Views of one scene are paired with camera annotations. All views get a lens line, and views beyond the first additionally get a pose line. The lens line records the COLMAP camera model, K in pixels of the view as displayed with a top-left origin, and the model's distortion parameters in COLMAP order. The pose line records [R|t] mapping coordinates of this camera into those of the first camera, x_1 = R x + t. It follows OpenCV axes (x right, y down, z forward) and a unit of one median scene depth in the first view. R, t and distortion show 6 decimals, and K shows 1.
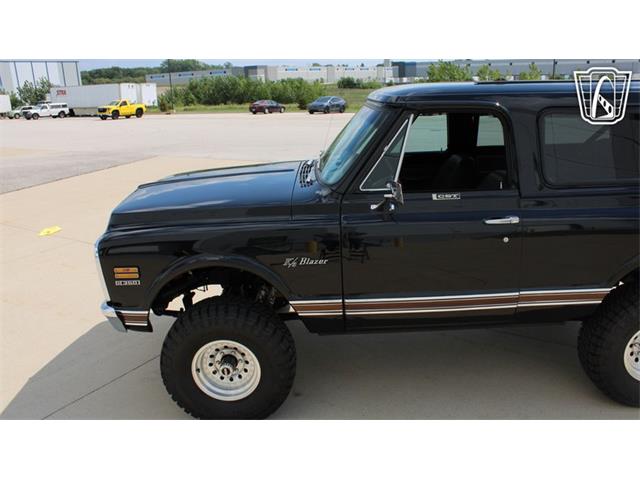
lens RADIAL K [[540.5, 0, 320.0], [0, 540.5, 240.0], [0, 0, 1]] dist [-0.174279, 0.168915]
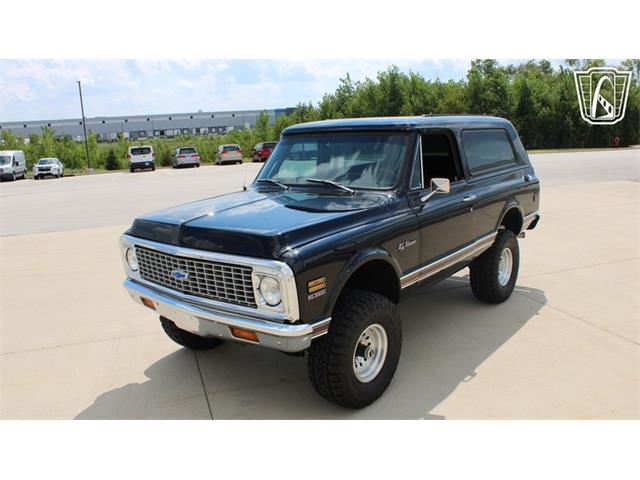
lens RADIAL K [[540.5, 0, 320.0], [0, 540.5, 240.0], [0, 0, 1]] dist [-0.174279, 0.168915]
pose [[0.633896, -0.157176, 0.757279, -1.079620], [0.244372, 0.969676, -0.003297, -0.017102], [-0.733797, 0.187148, 0.653083, 0.264864]]
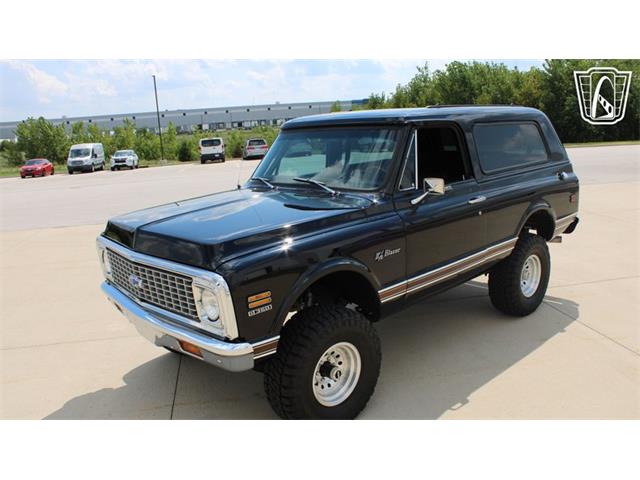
lens RADIAL K [[540.5, 0, 320.0], [0, 540.5, 240.0], [0, 0, 1]] dist [-0.174279, 0.168915]
pose [[0.737144, -0.156275, 0.657416, -0.839085], [0.225244, 0.974076, -0.021013, 0.003140], [-0.637090, 0.163569, 0.753234, 0.183402]]
